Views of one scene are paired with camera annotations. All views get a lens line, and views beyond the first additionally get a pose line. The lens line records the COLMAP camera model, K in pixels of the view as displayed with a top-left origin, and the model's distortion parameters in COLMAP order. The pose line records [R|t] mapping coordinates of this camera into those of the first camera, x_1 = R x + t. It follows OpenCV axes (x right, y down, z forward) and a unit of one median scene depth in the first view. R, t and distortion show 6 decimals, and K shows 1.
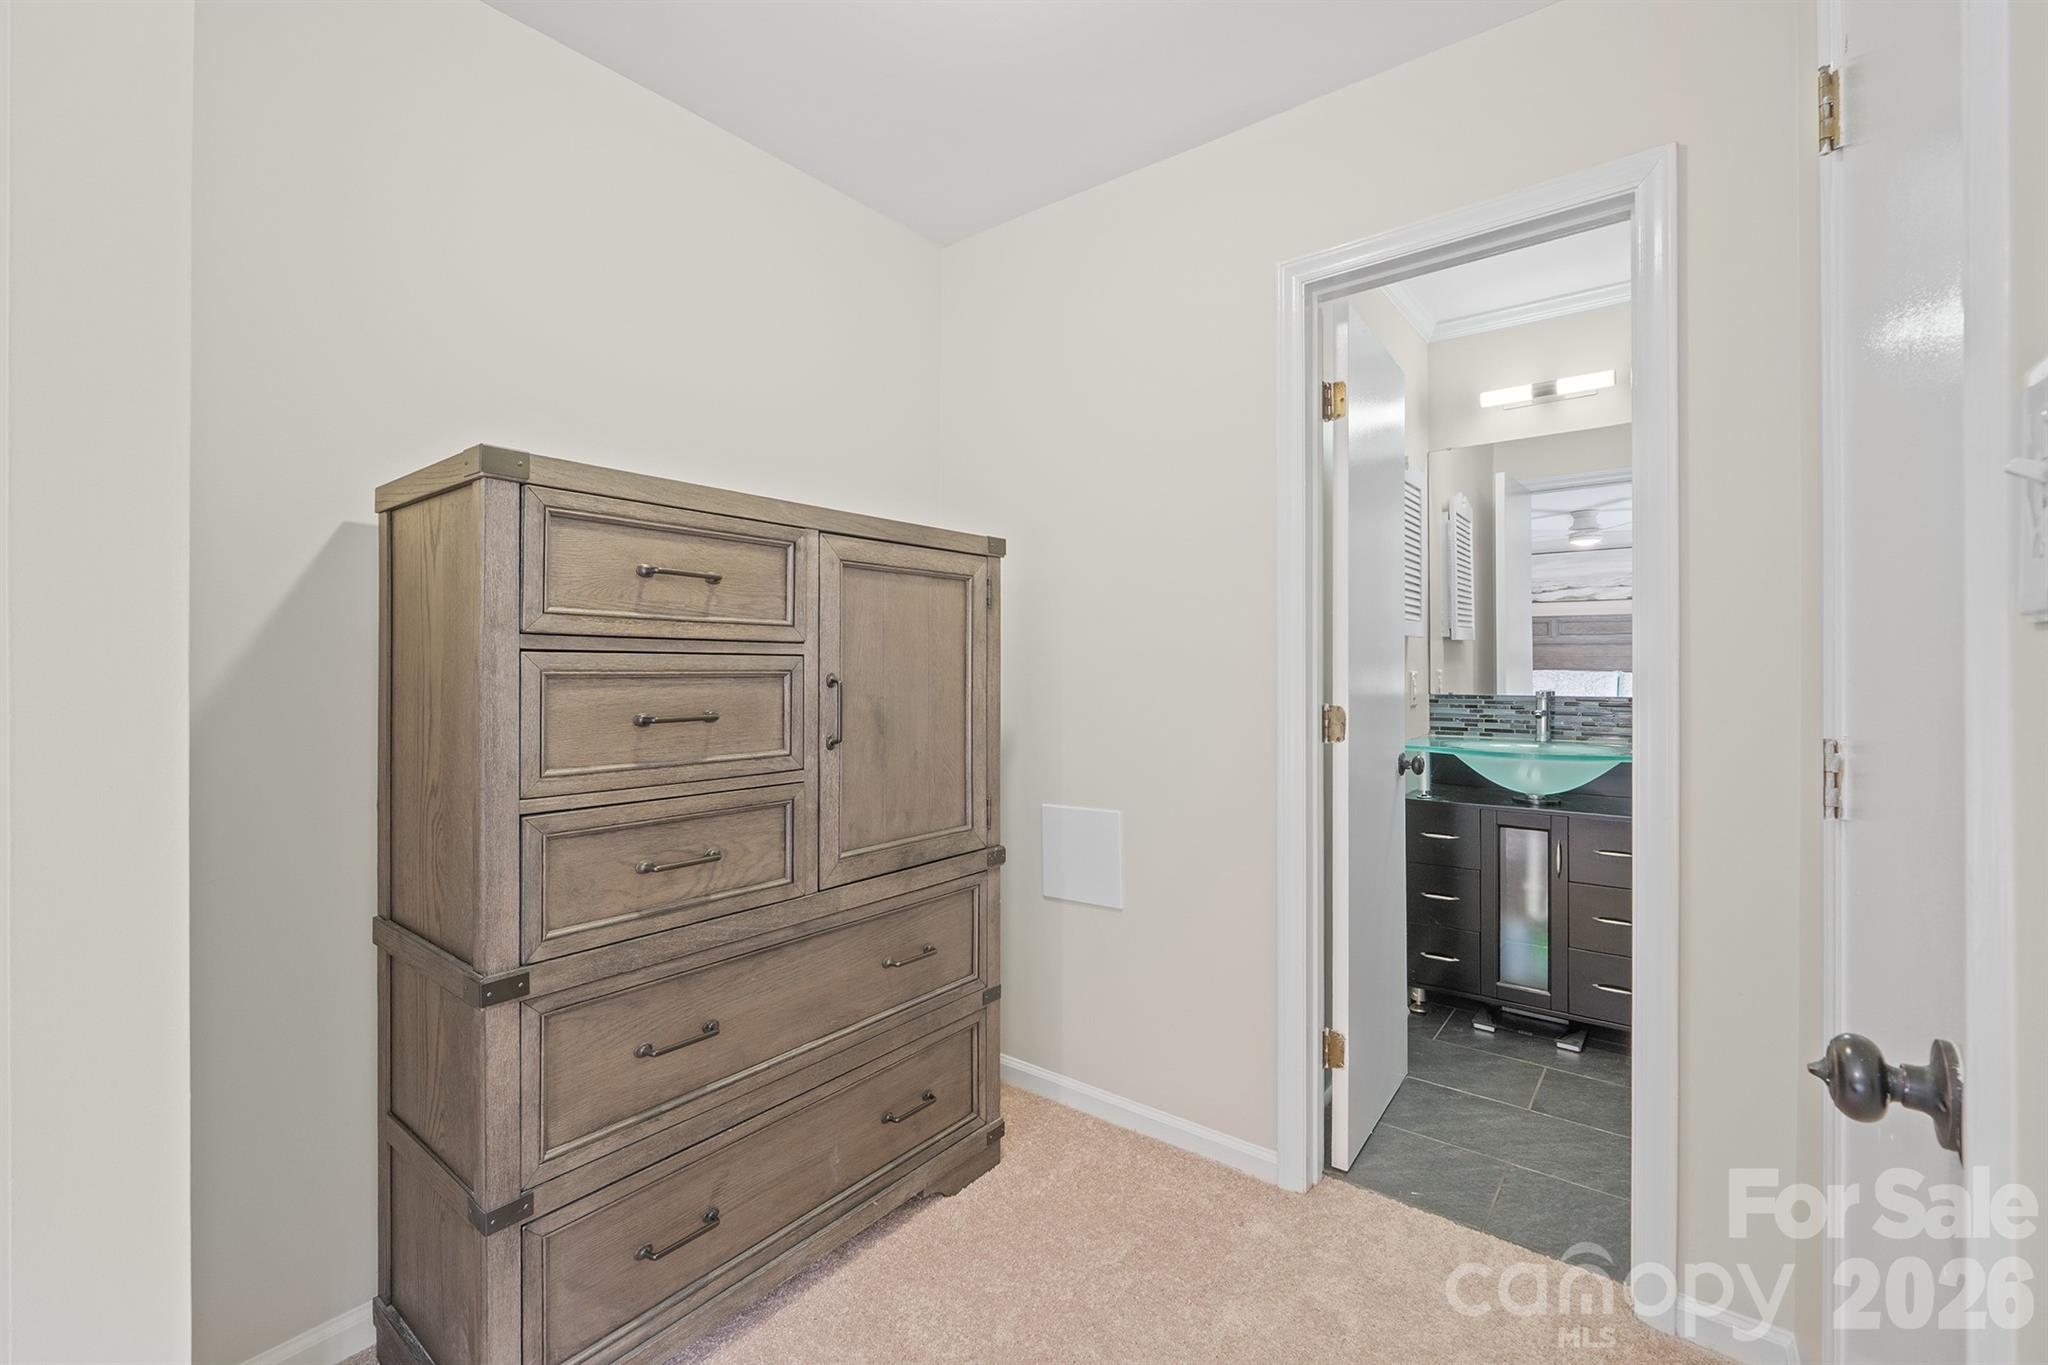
lens RADIAL K [[851.7, 0, 1030.5], [0, 851.7, 668.9], [0, 0, 1]] dist [-0.005984, -0.000492]
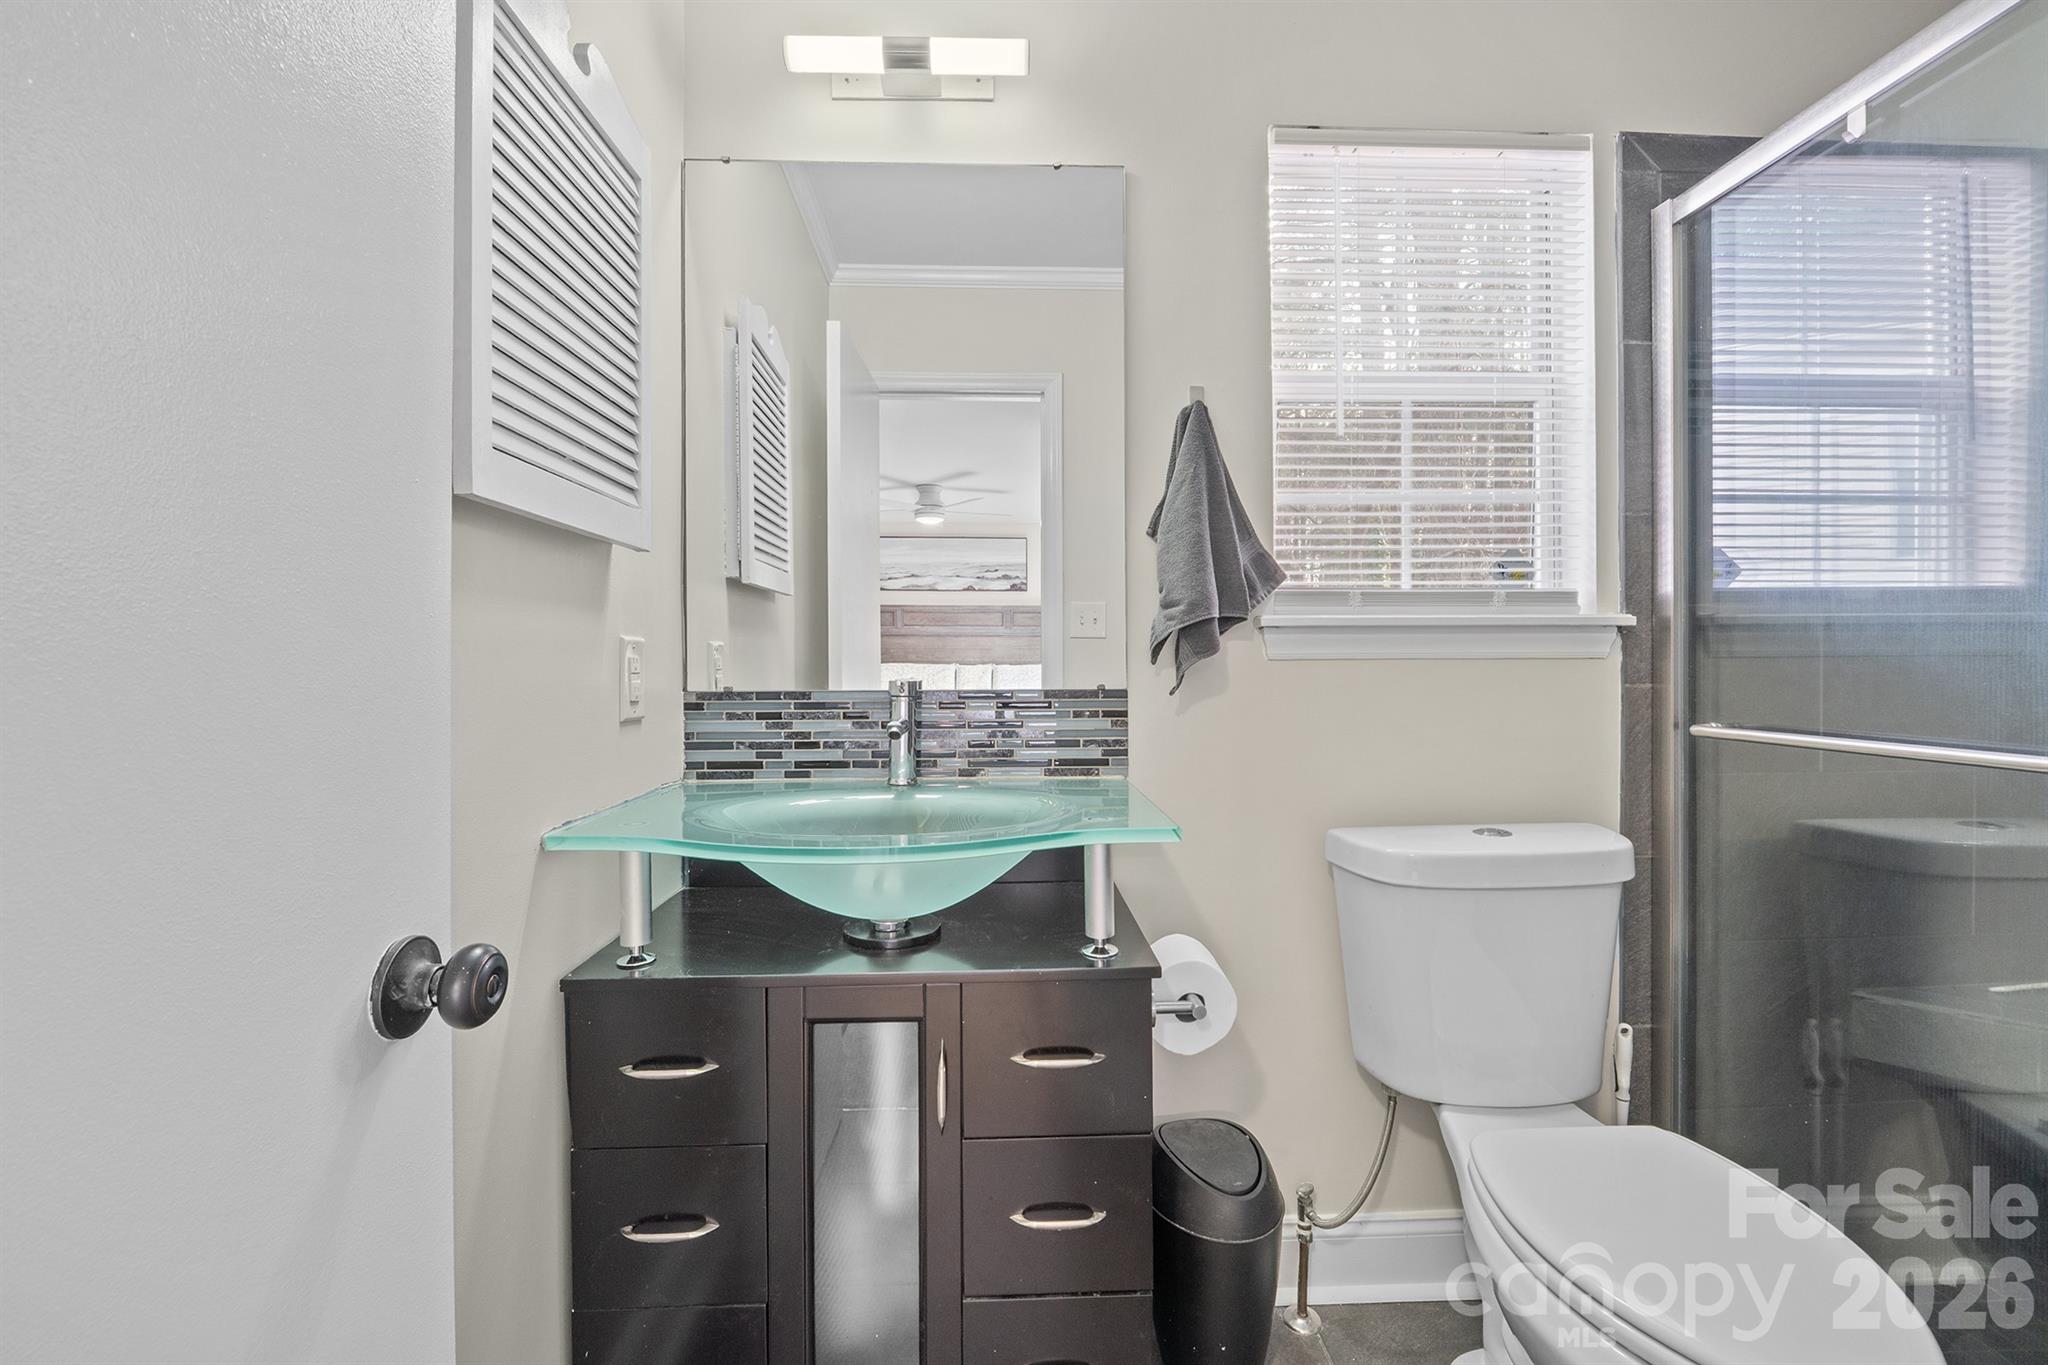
lens RADIAL K [[851.7, 0, 1030.5], [0, 851.7, 668.9], [0, 0, 1]] dist [-0.005984, -0.000492]
pose [[0.757778, -0.001941, 0.652509, 0.326854], [0.000320, 0.999997, 0.002603, 0.017296], [-0.652512, -0.001764, 0.757776, 0.558712]]
